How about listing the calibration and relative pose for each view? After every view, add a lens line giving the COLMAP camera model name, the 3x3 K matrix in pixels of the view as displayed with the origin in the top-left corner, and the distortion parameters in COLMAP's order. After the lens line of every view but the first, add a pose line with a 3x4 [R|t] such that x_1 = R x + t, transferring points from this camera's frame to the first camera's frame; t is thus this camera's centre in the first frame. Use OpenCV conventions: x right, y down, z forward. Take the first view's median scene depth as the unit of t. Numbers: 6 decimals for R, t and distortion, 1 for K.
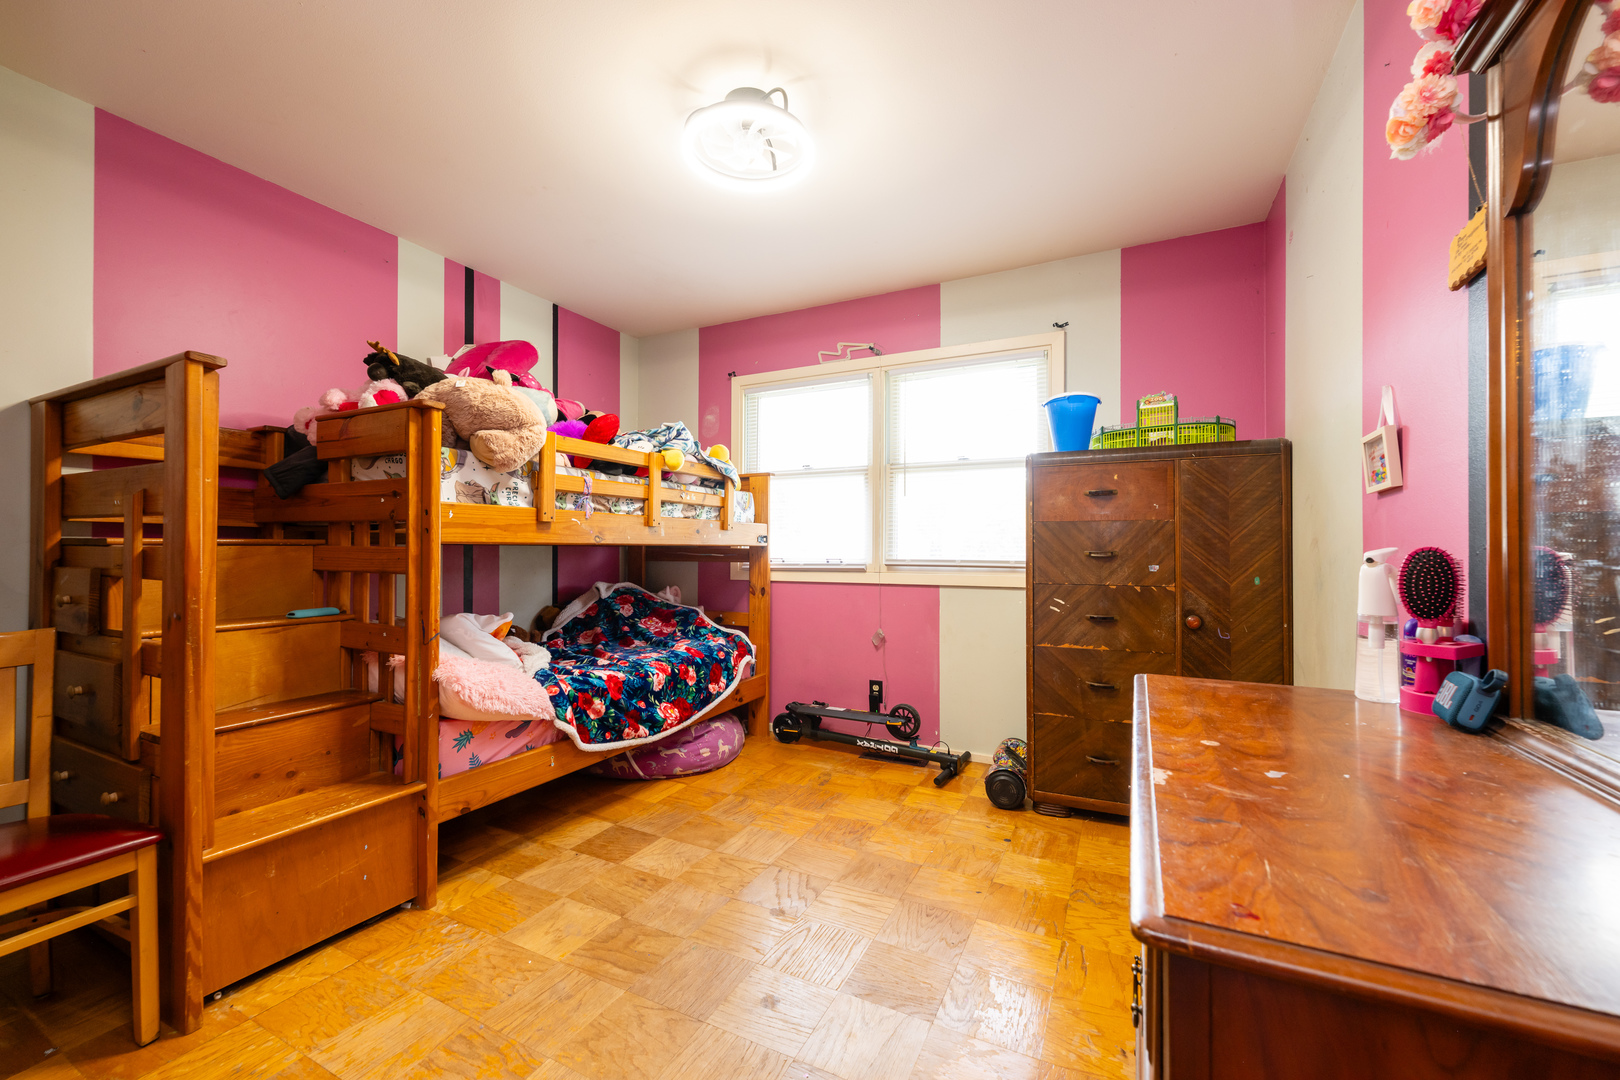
lens RADIAL K [[640.9, 0, 807.7], [0, 640.9, 543.7], [0, 0, 1]] dist [-0.000479, -0.000033]
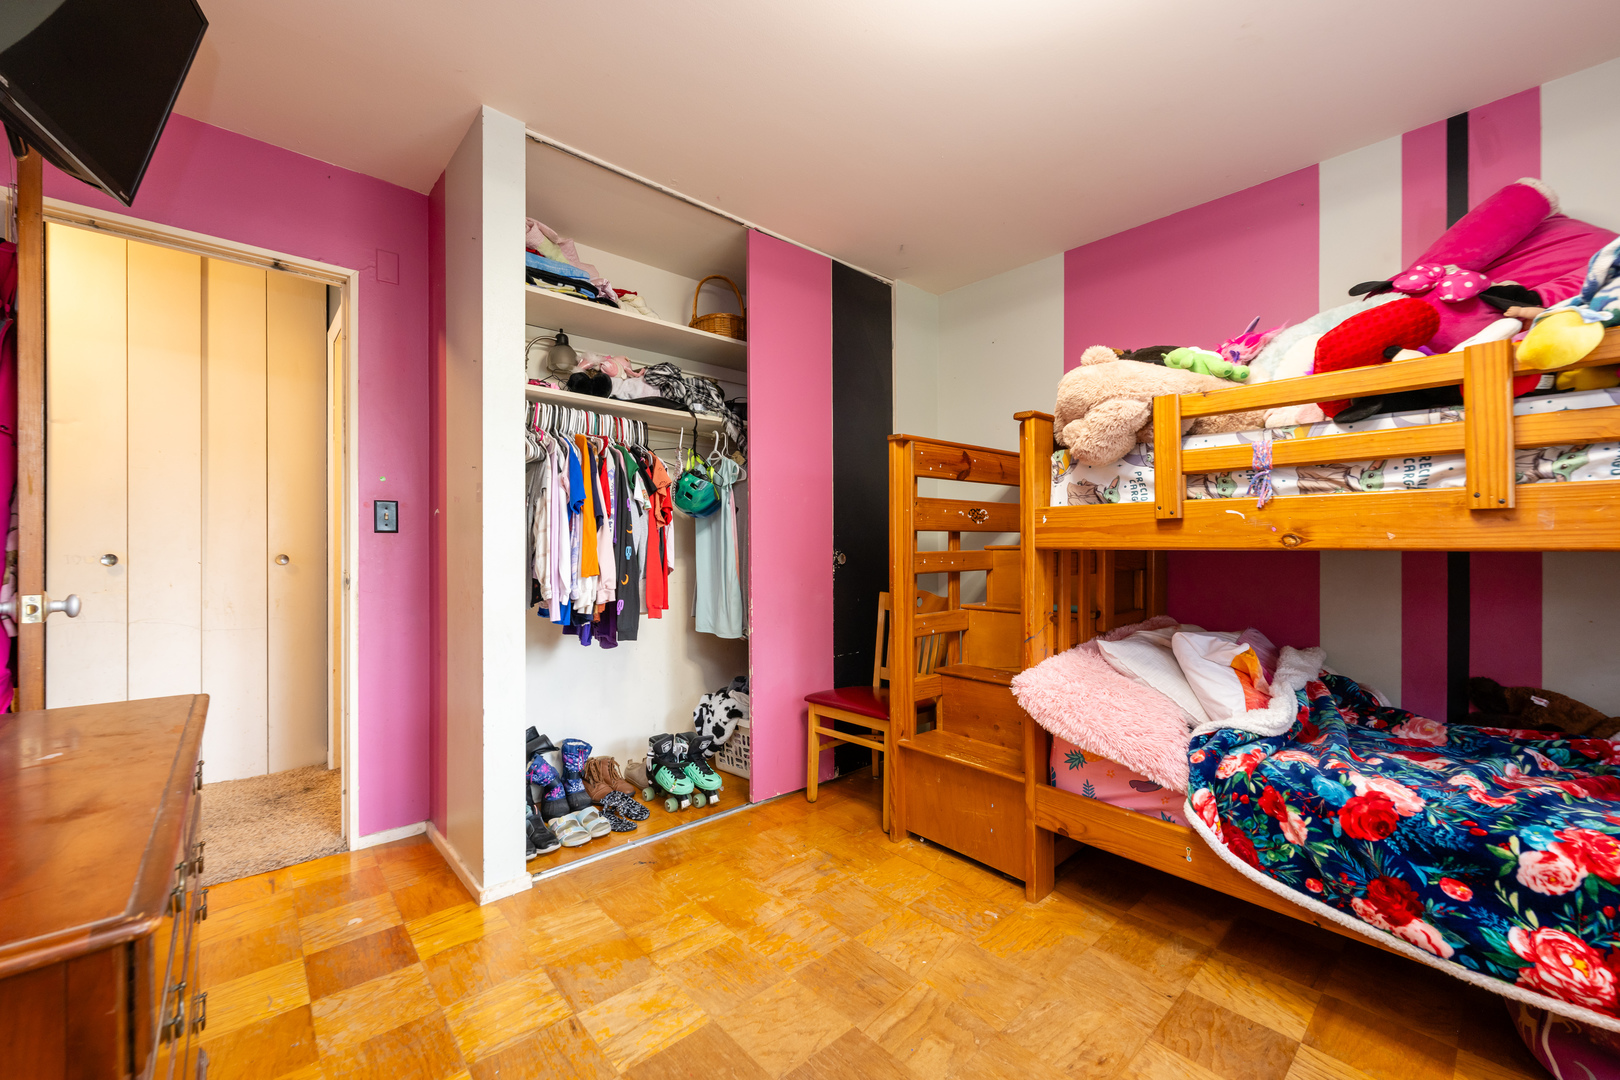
lens RADIAL K [[640.9, 0, 807.8], [0, 640.9, 543.6], [0, 0, 1]] dist [-0.000479, -0.000033]
pose [[-0.360887, -0.004992, -0.932596, 0.385350], [0.006706, 0.999946, -0.007947, -0.002352], [0.932585, -0.009122, -0.360834, 0.795704]]
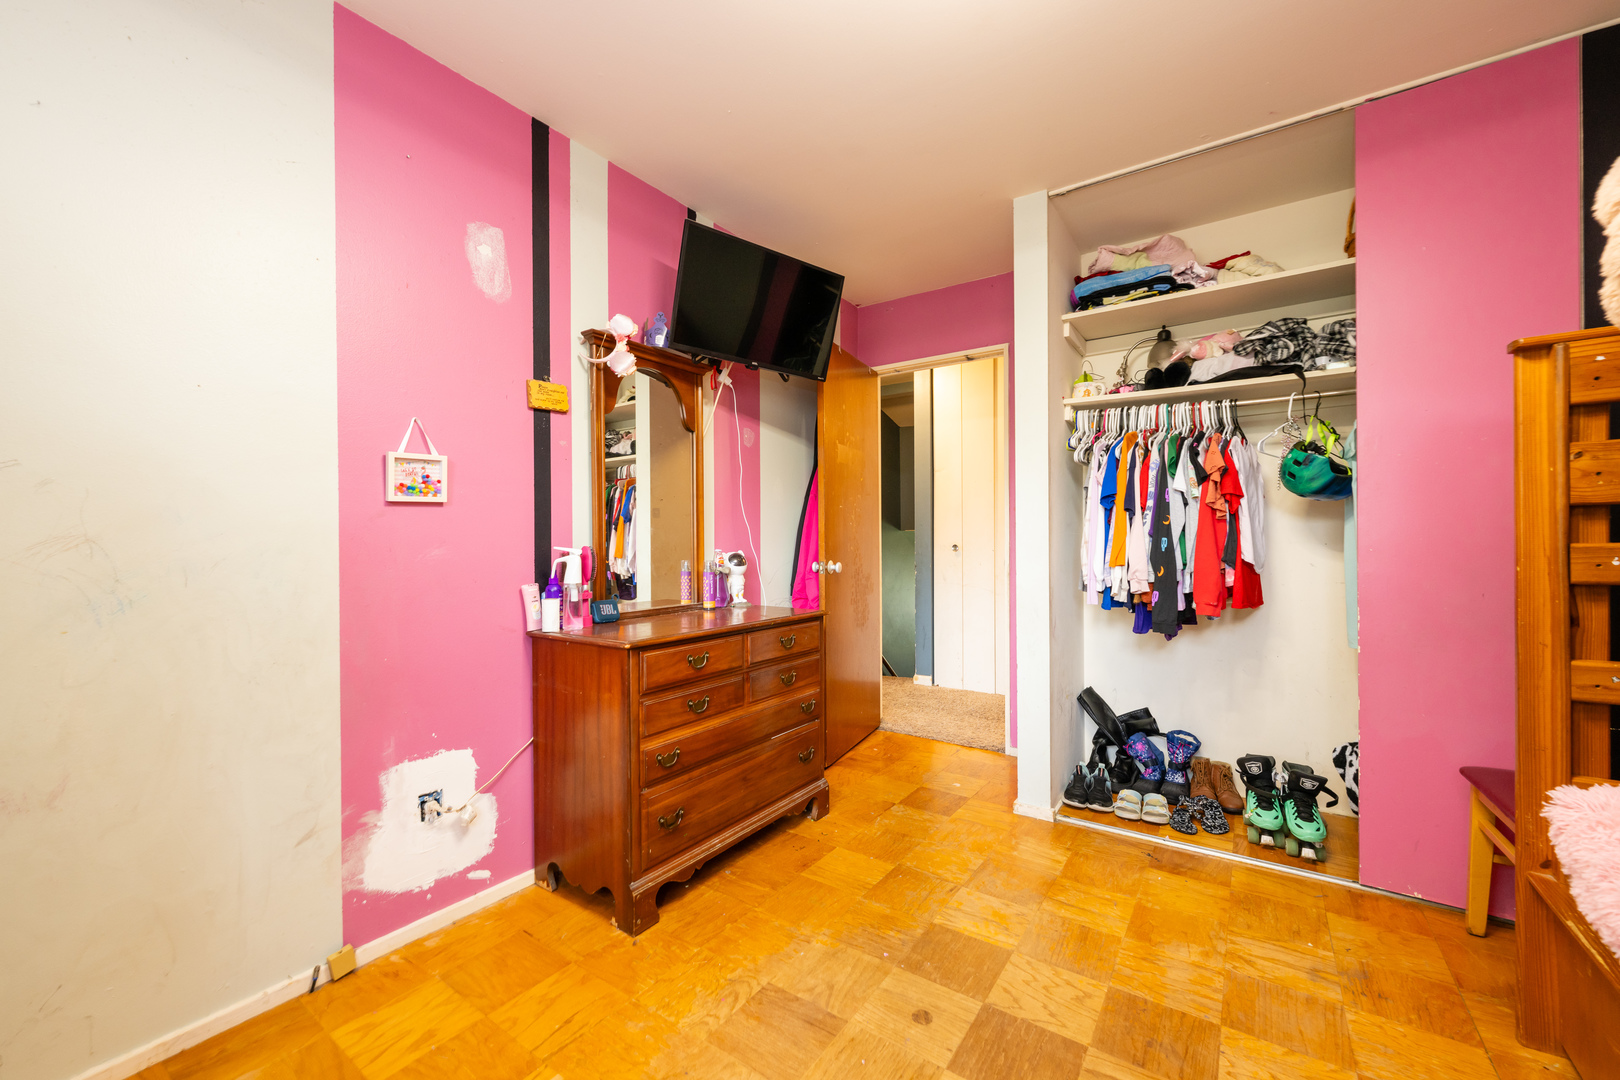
lens RADIAL K [[640.9, 0, 809.7], [0, 640.9, 543.3], [0, 0, 1]] dist [-0.000479, -0.000033]
pose [[-0.991882, 0.002382, 0.127138, -0.105407], [0.001689, 0.999983, -0.005557, 0.006546], [-0.127150, -0.005298, -0.991869, 1.294418]]
